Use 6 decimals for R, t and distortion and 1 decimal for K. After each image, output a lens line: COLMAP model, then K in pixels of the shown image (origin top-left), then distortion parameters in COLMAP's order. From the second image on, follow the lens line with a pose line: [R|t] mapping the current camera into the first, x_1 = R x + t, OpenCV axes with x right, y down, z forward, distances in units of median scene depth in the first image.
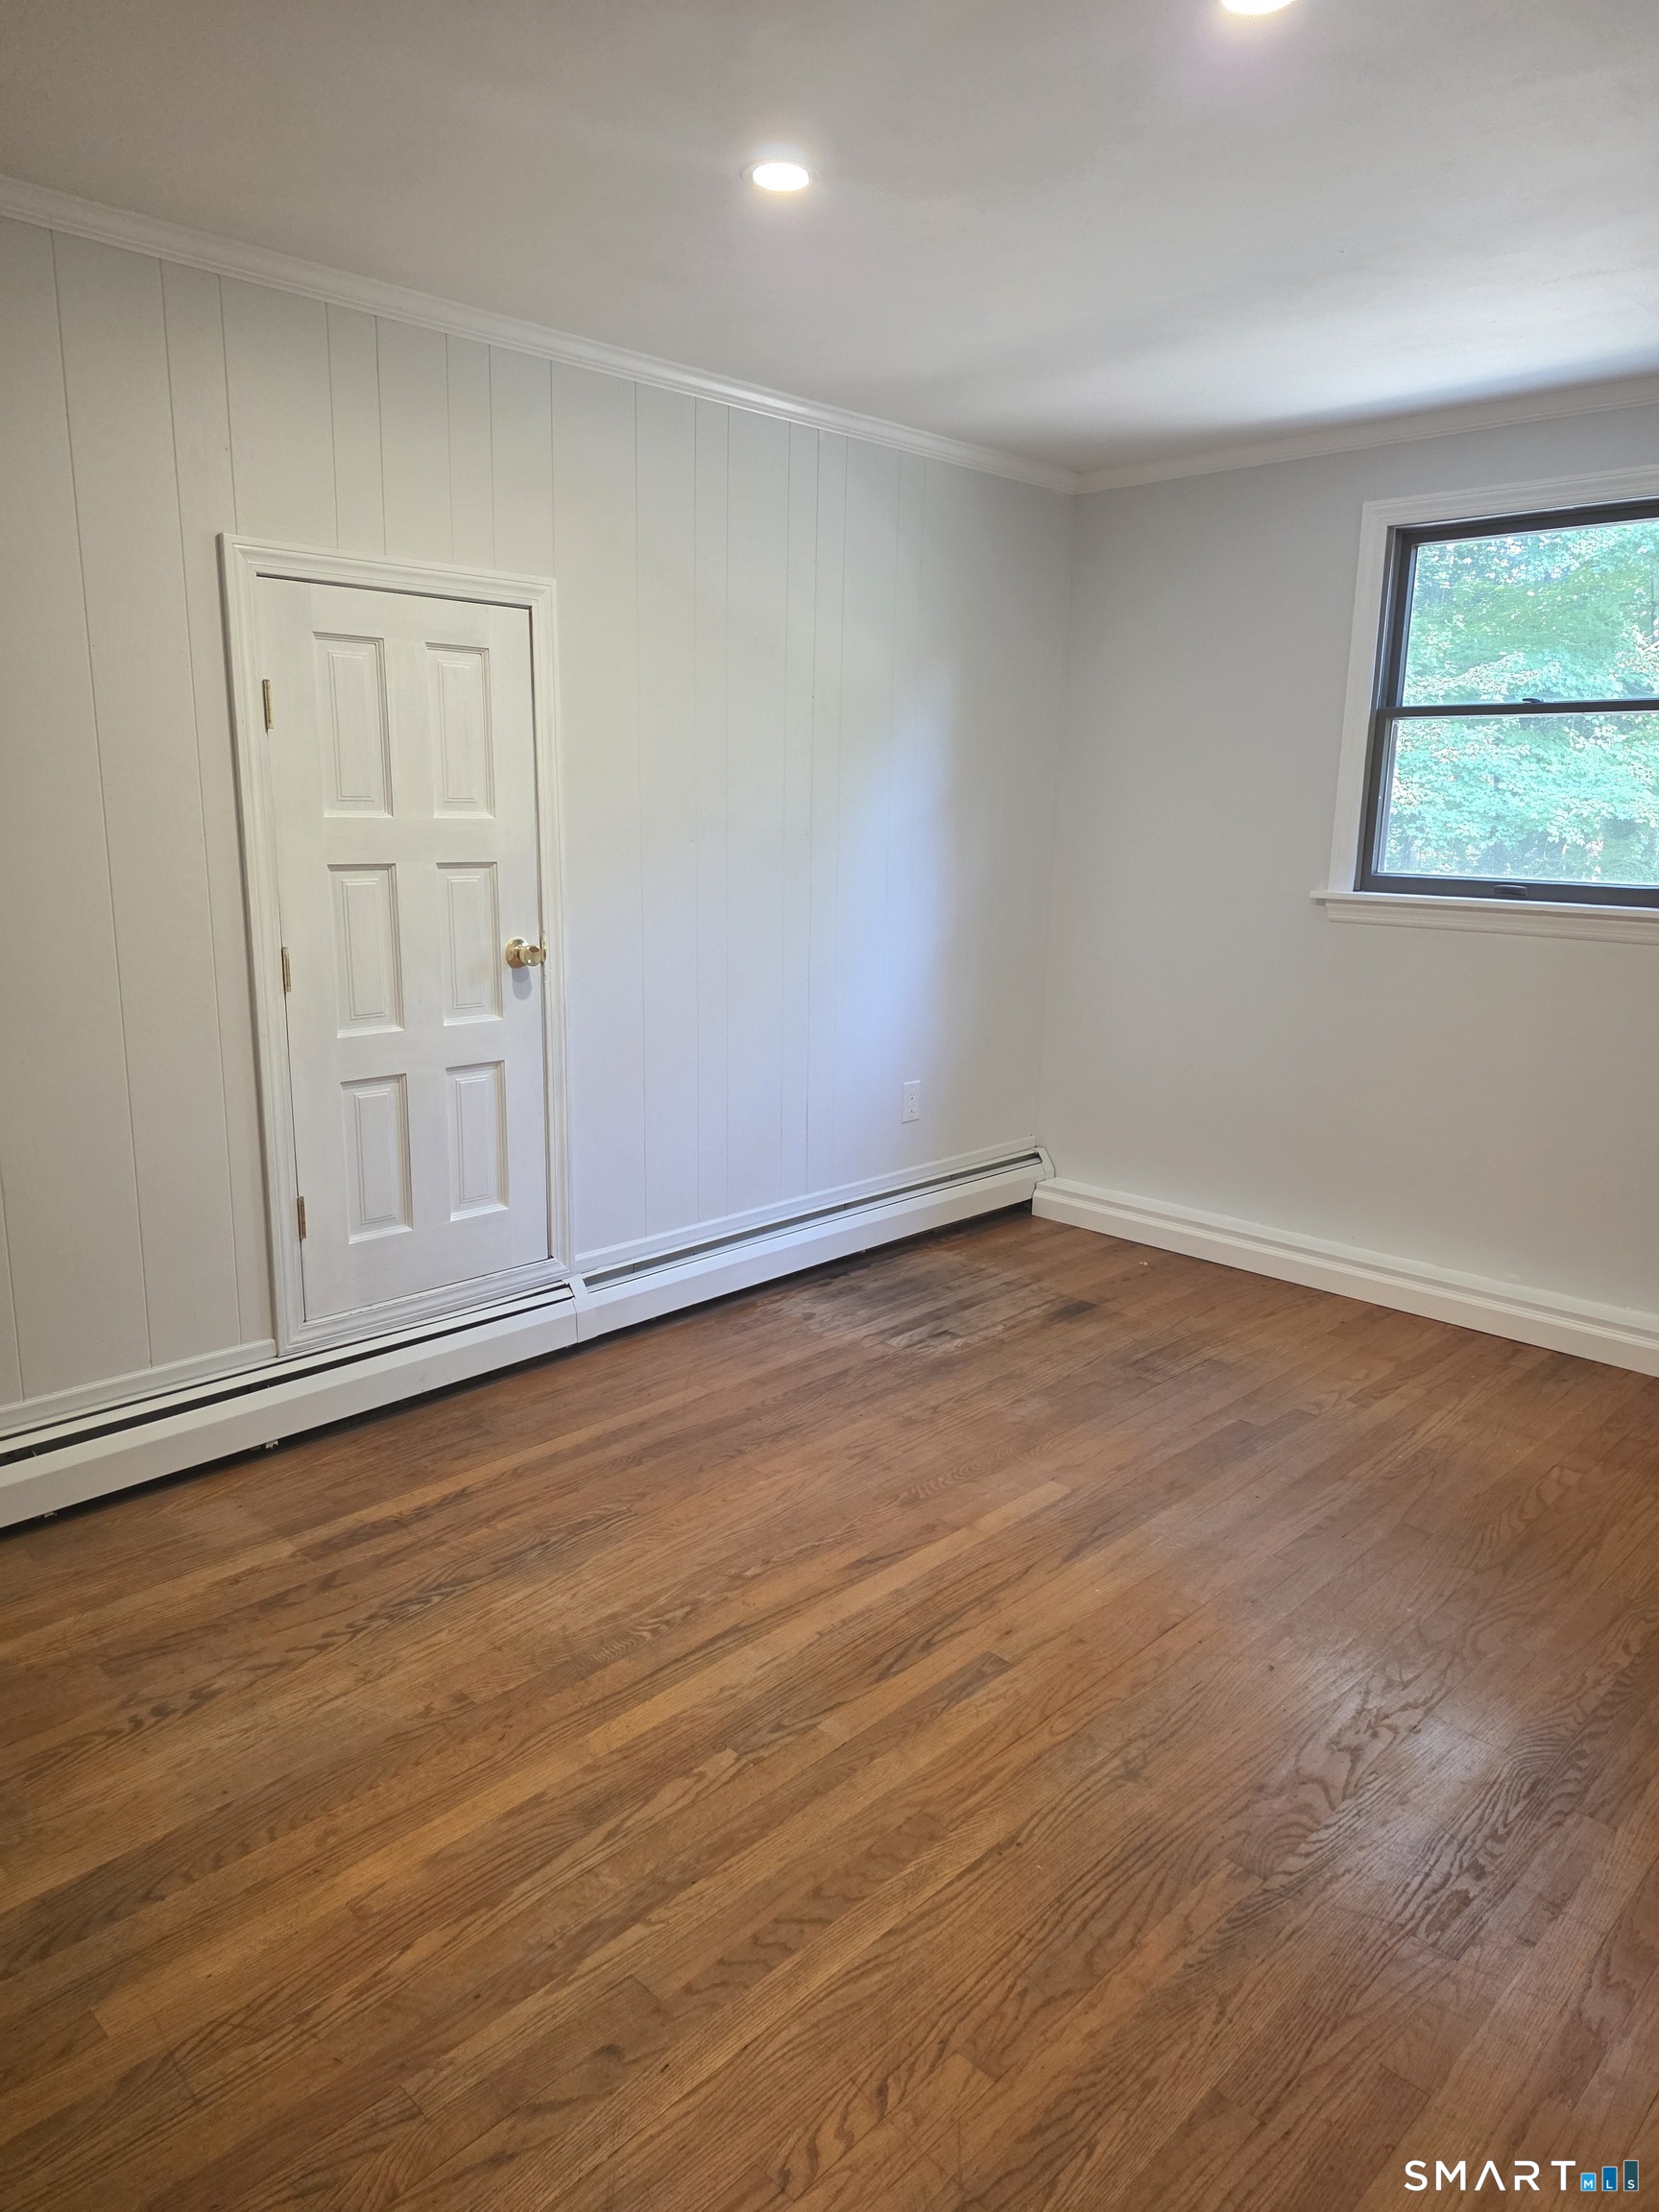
lens RADIAL K [[1482.7, 0, 829.5], [0, 1482.7, 1106.0], [0, 0, 1]] dist [0.044625, -0.022754]
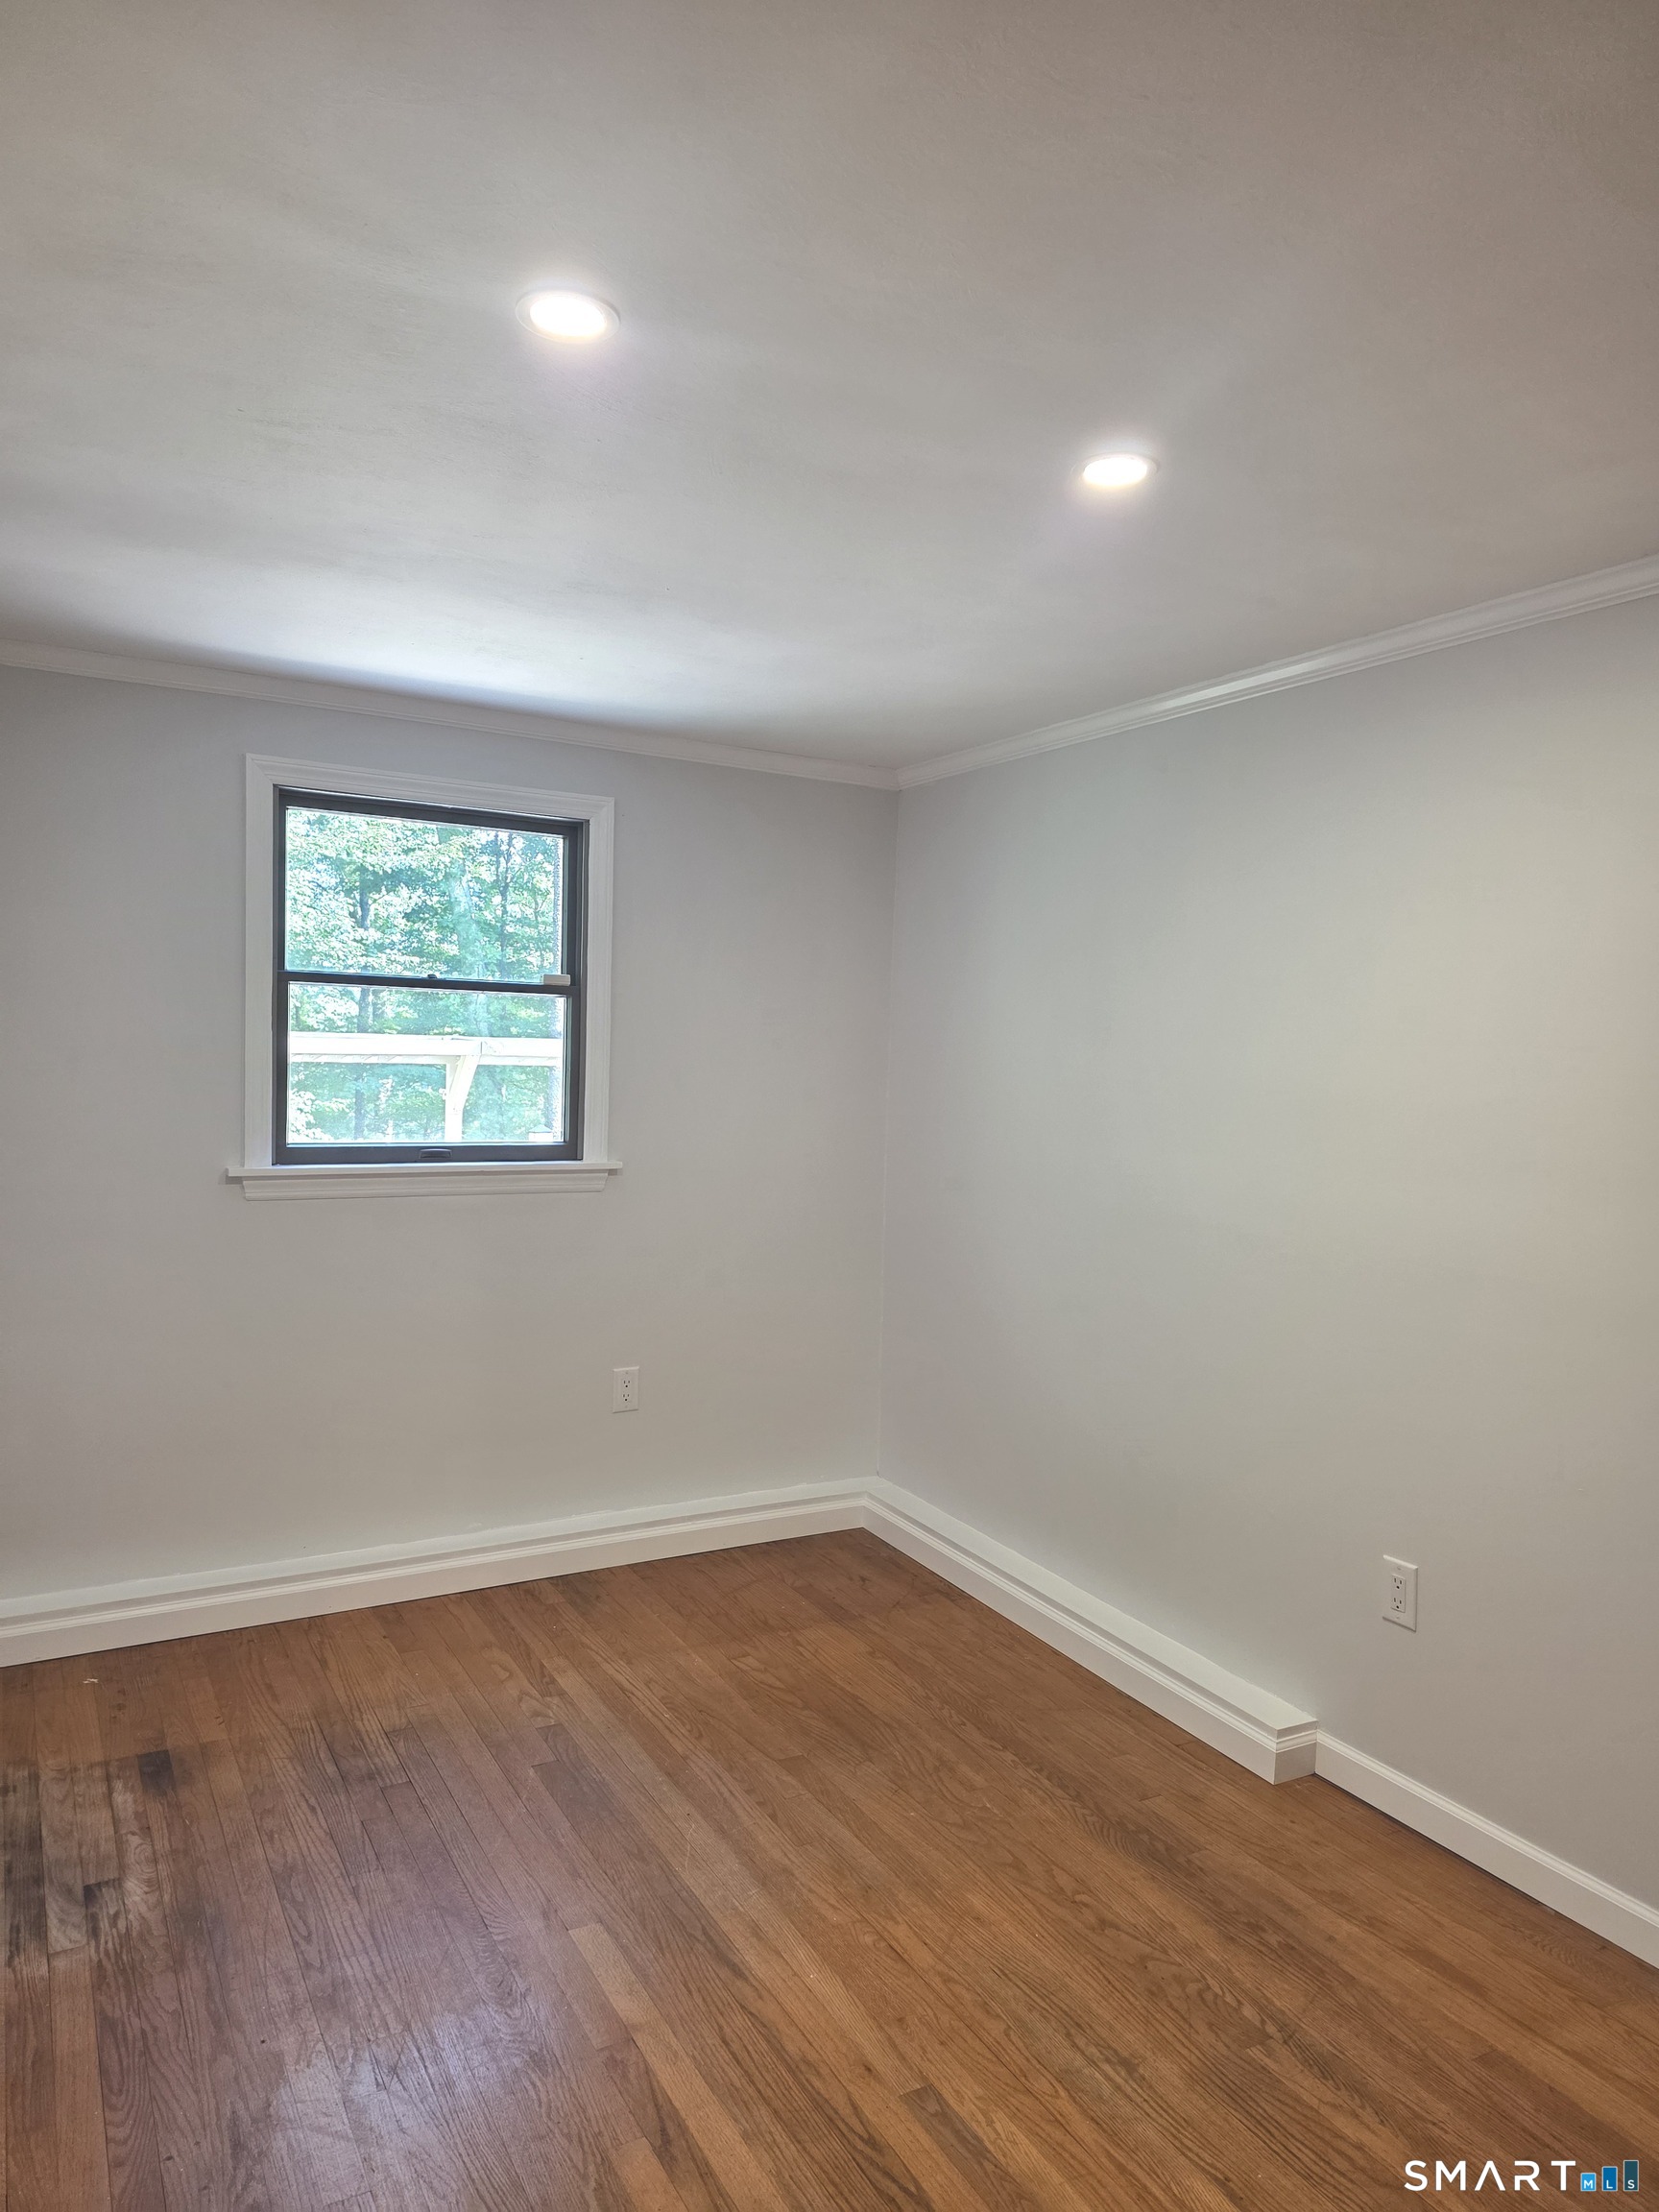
lens RADIAL K [[1482.7, 0, 829.5], [0, 1482.7, 1106.0], [0, 0, 1]] dist [0.044625, -0.022754]
pose [[0.271712, -0.048447, 0.961158, -0.478431], [0.175855, 0.984416, -0.000094, -0.135550], [-0.946175, 0.169050, 0.275997, 0.476934]]
